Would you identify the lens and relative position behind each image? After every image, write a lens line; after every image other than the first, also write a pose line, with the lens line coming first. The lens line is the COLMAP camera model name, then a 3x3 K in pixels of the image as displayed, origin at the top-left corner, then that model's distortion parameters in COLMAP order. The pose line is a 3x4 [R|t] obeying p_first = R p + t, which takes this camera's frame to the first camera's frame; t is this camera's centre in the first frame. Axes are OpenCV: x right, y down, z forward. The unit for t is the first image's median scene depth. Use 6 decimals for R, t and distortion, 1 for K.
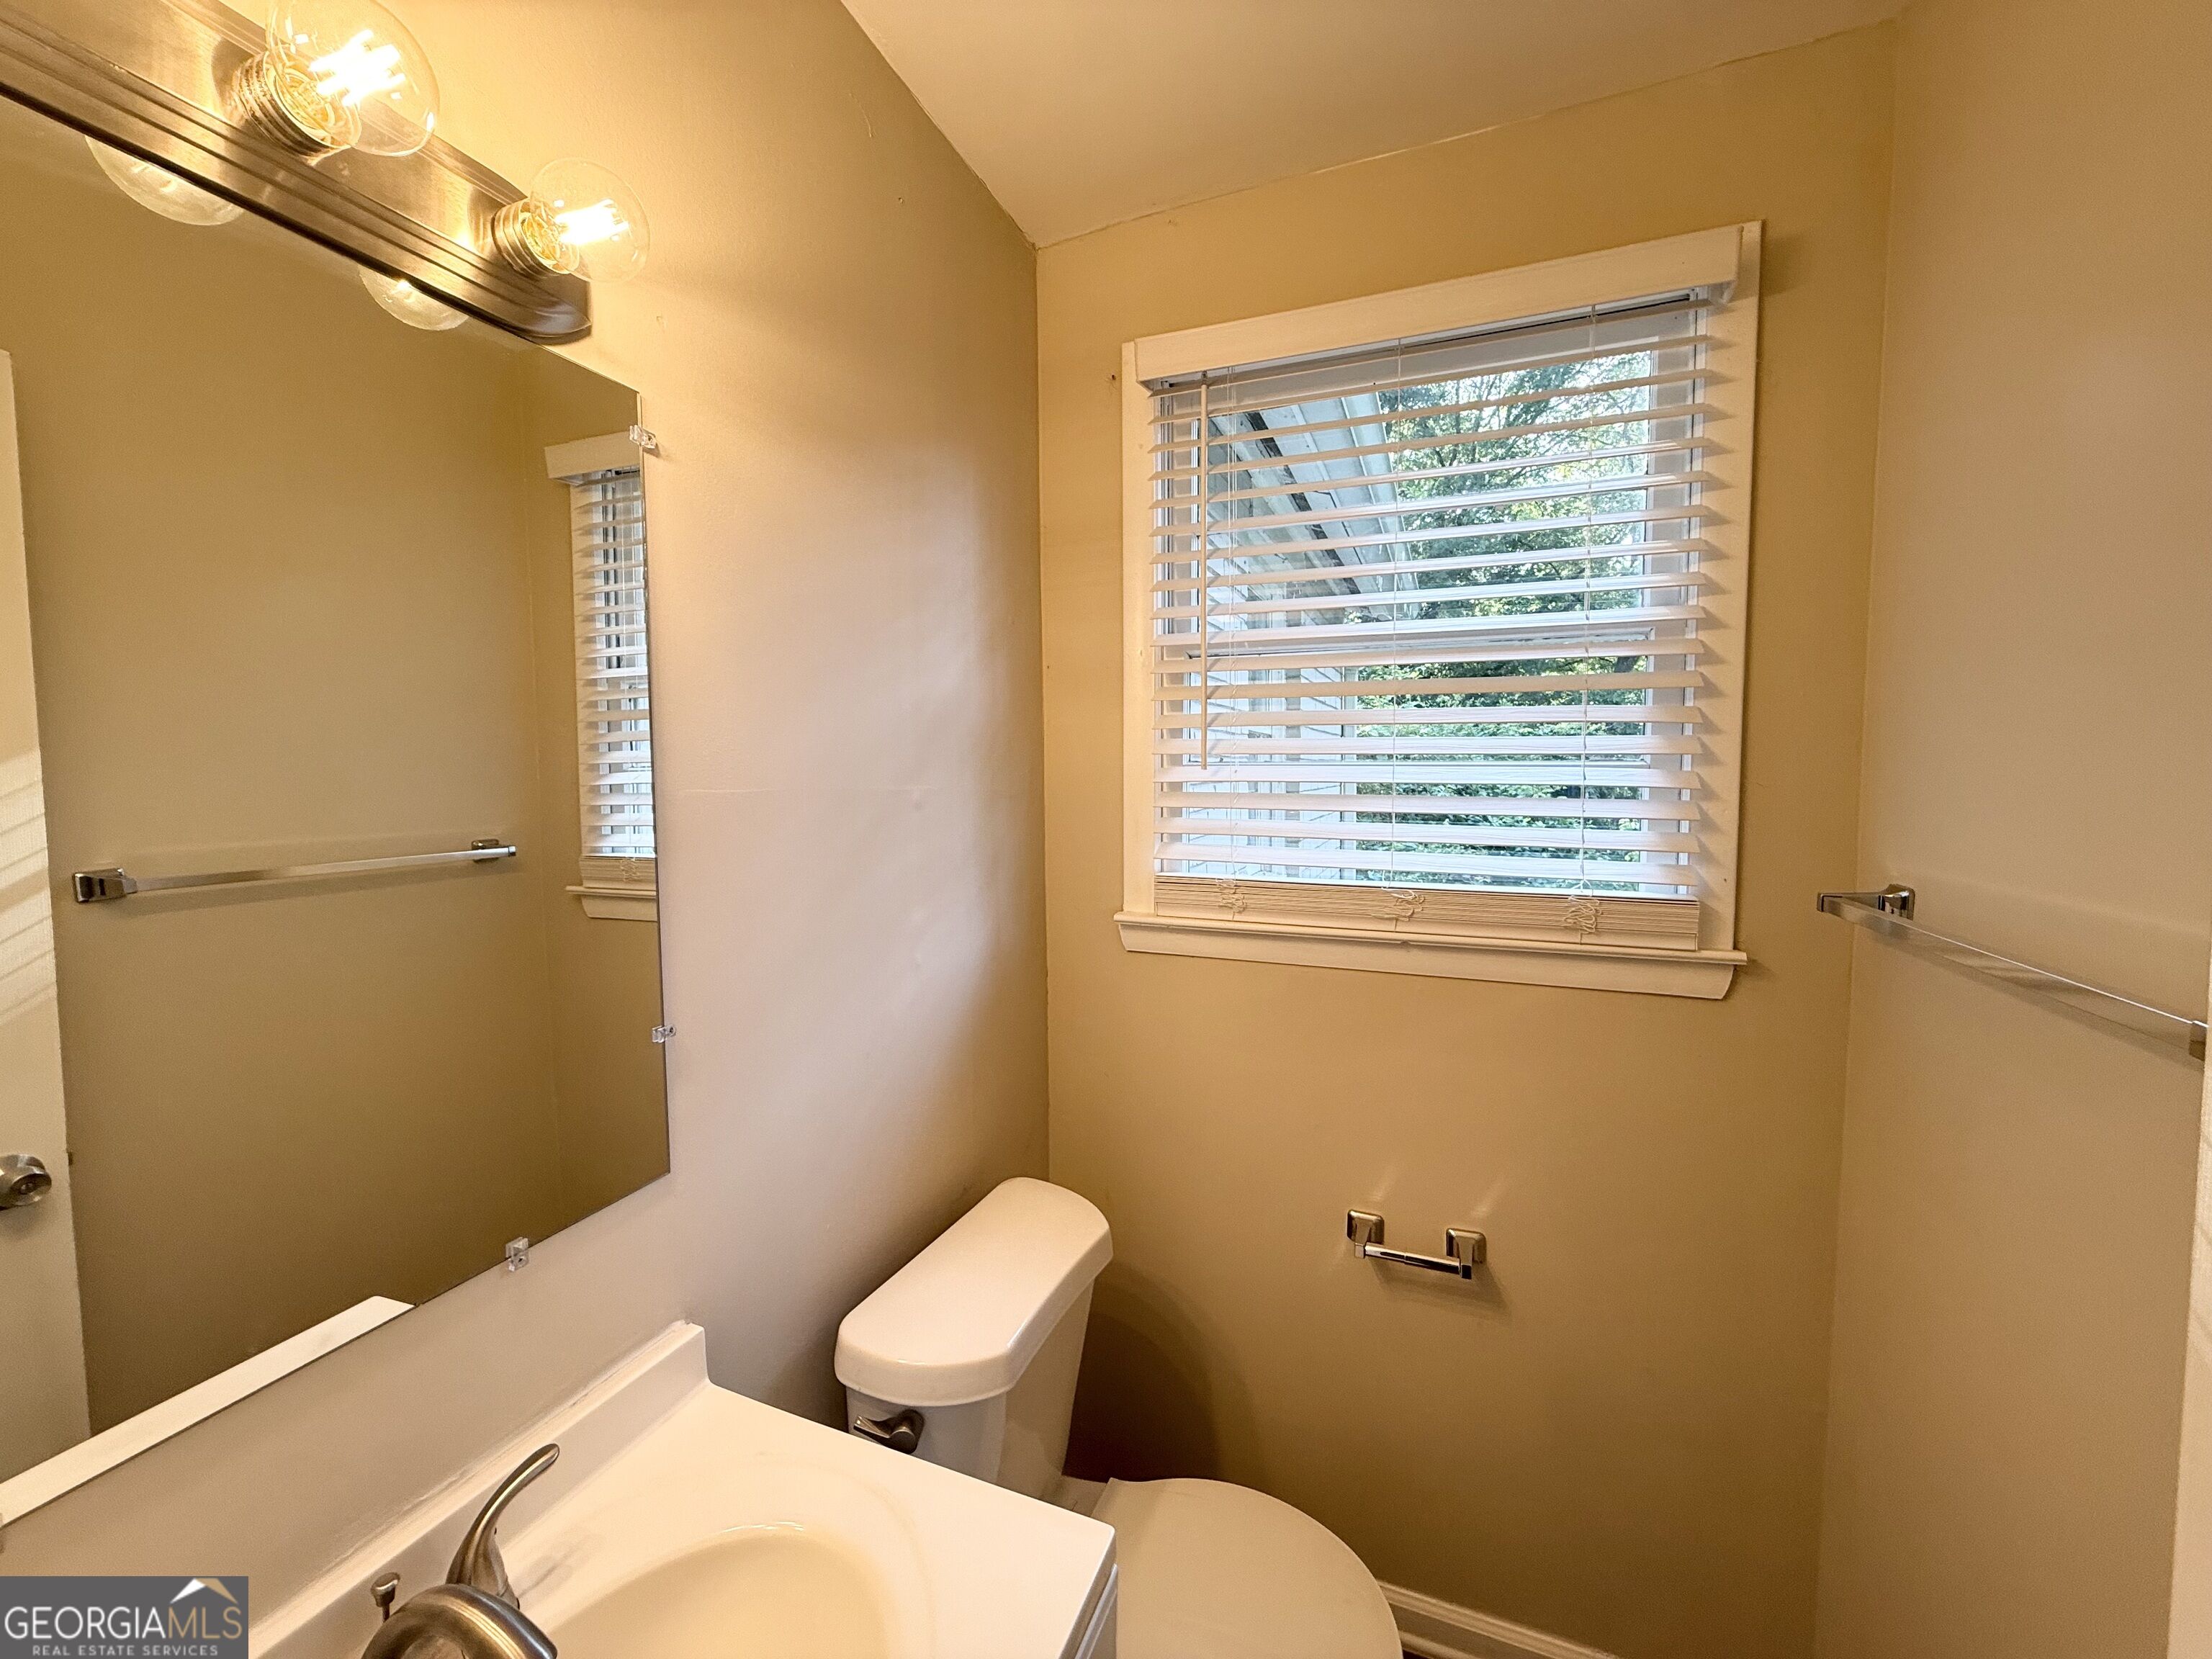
lens RADIAL K [[878.9, 0, 1101.7], [0, 878.9, 824.0], [0, 0, 1]] dist [-0.001861, 0.000924]
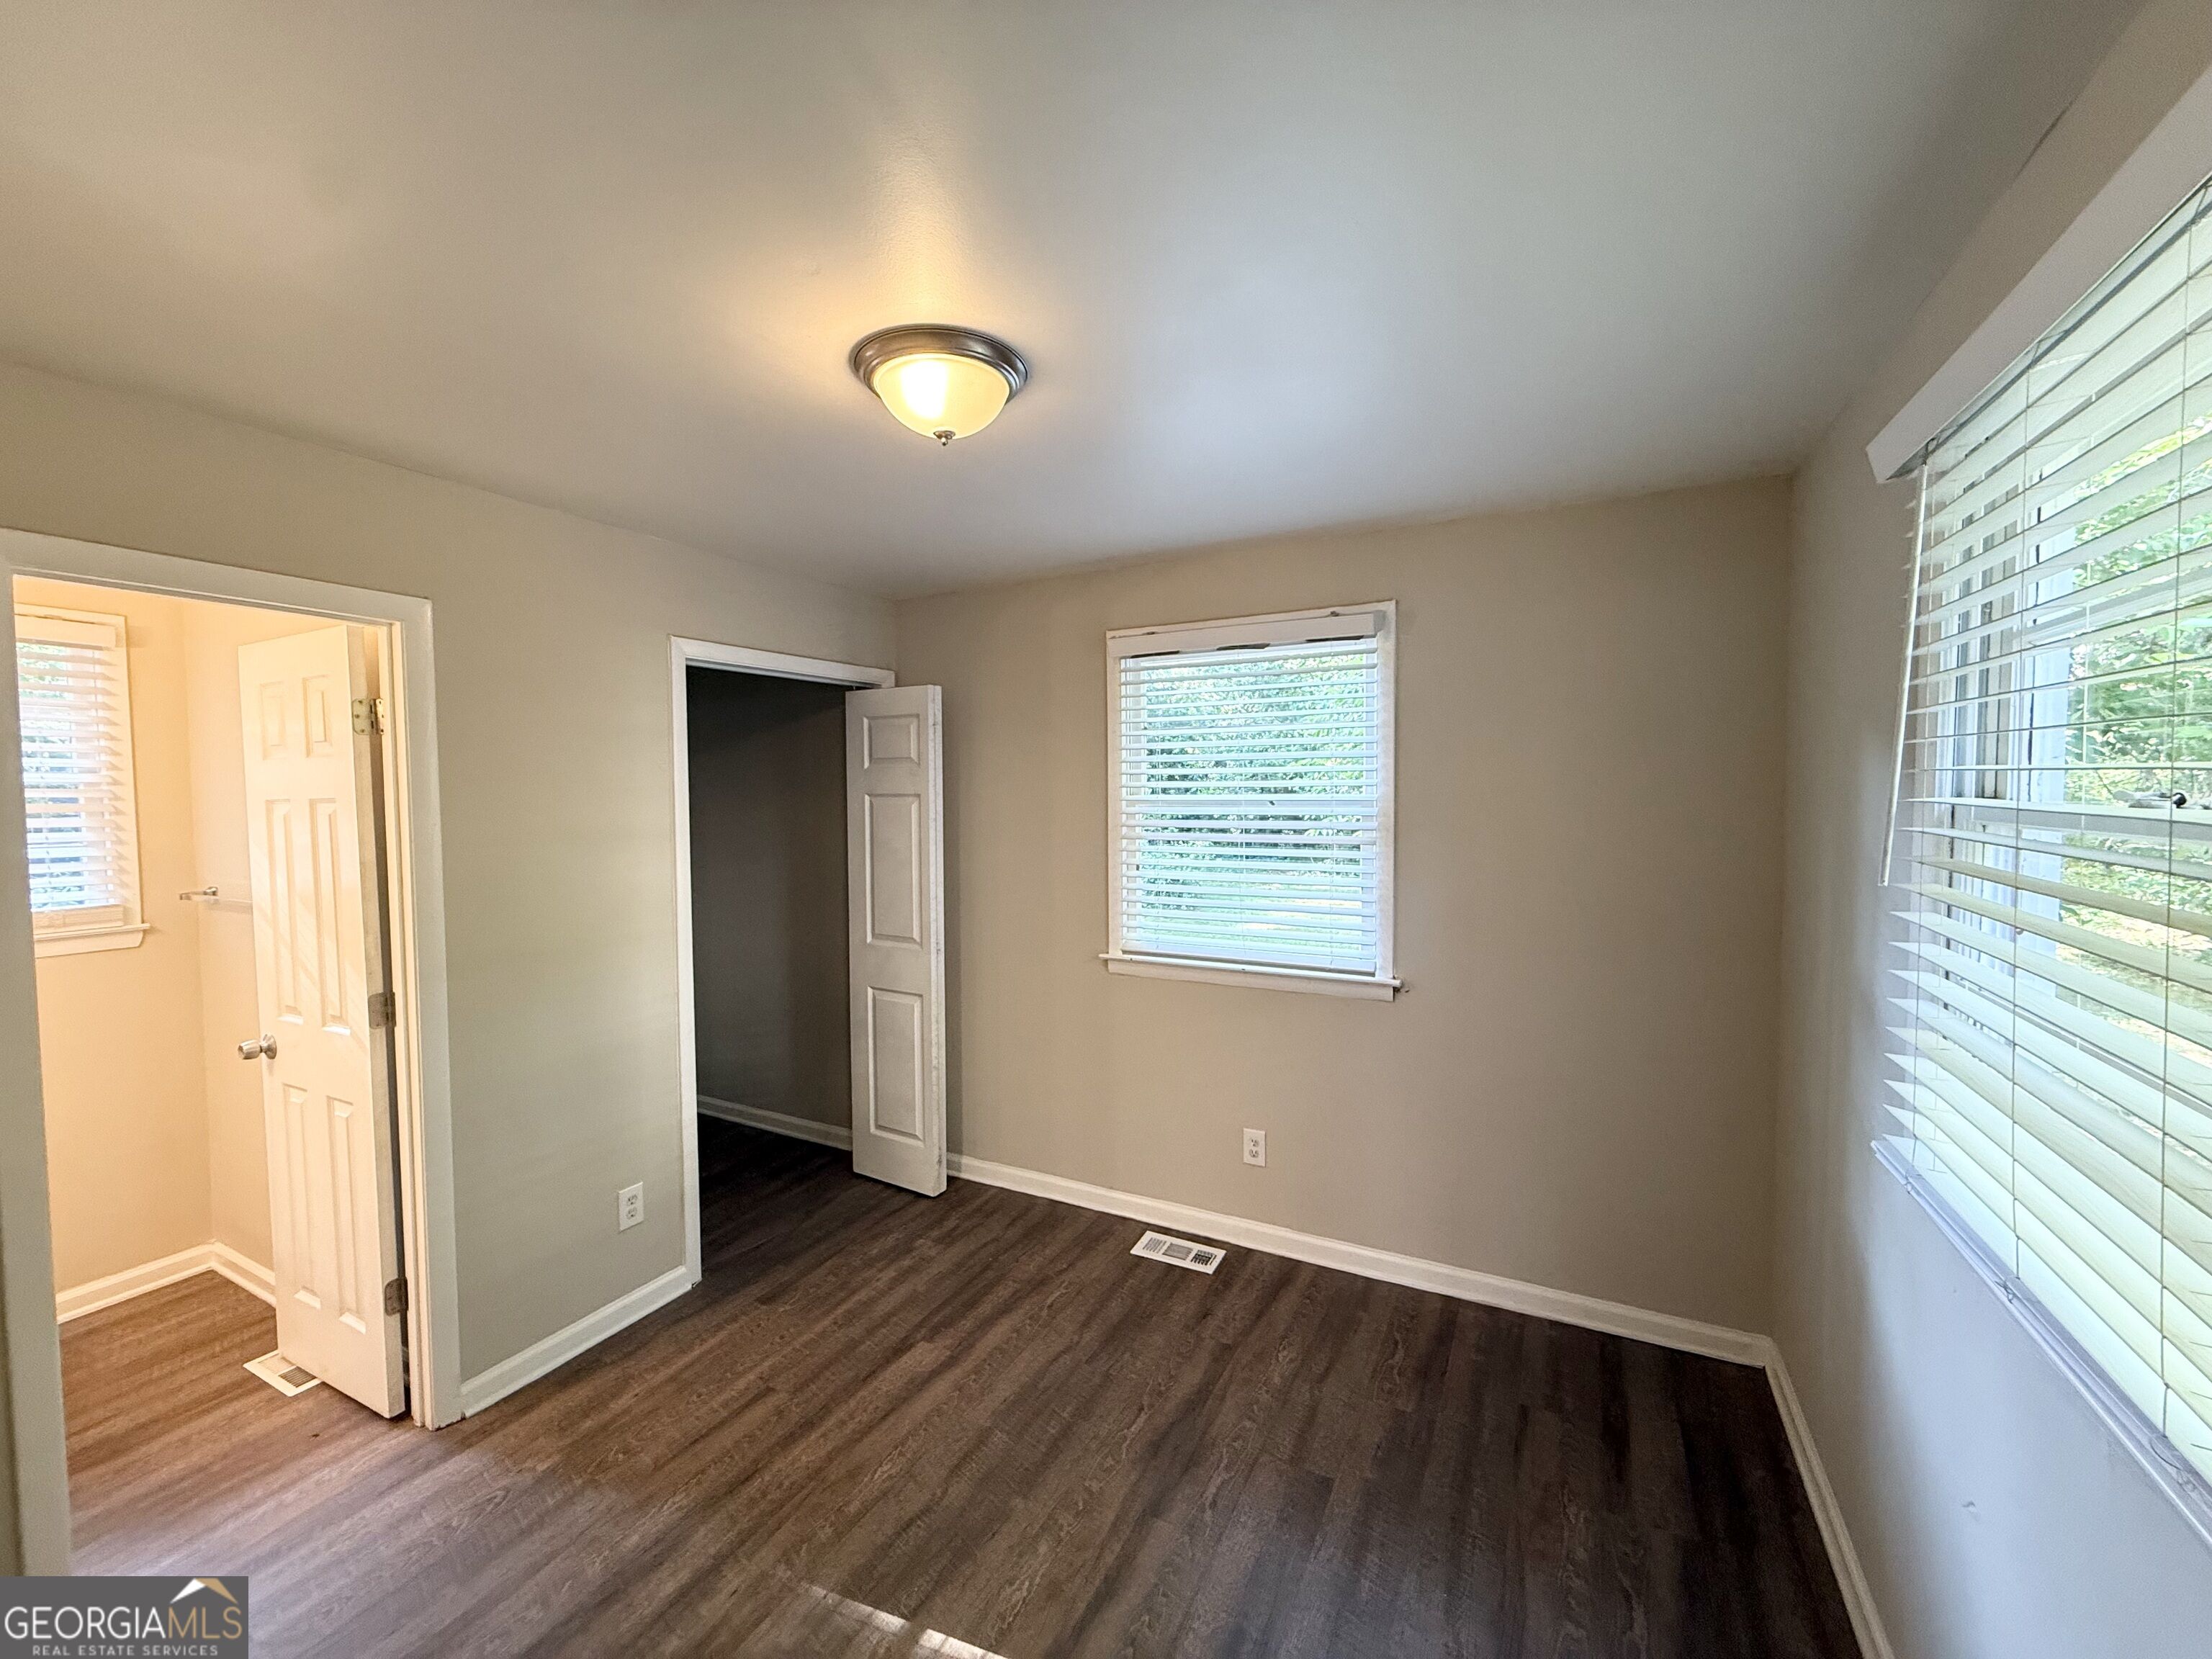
lens RADIAL K [[878.9, 0, 1110.3], [0, 878.9, 820.0], [0, 0, 1]] dist [-0.001861, 0.000924]
pose [[0.112280, -0.034207, 0.993088, -1.168690], [0.073413, 0.996962, 0.026040, -0.001593], [-0.990961, 0.069982, 0.114450, -1.650705]]
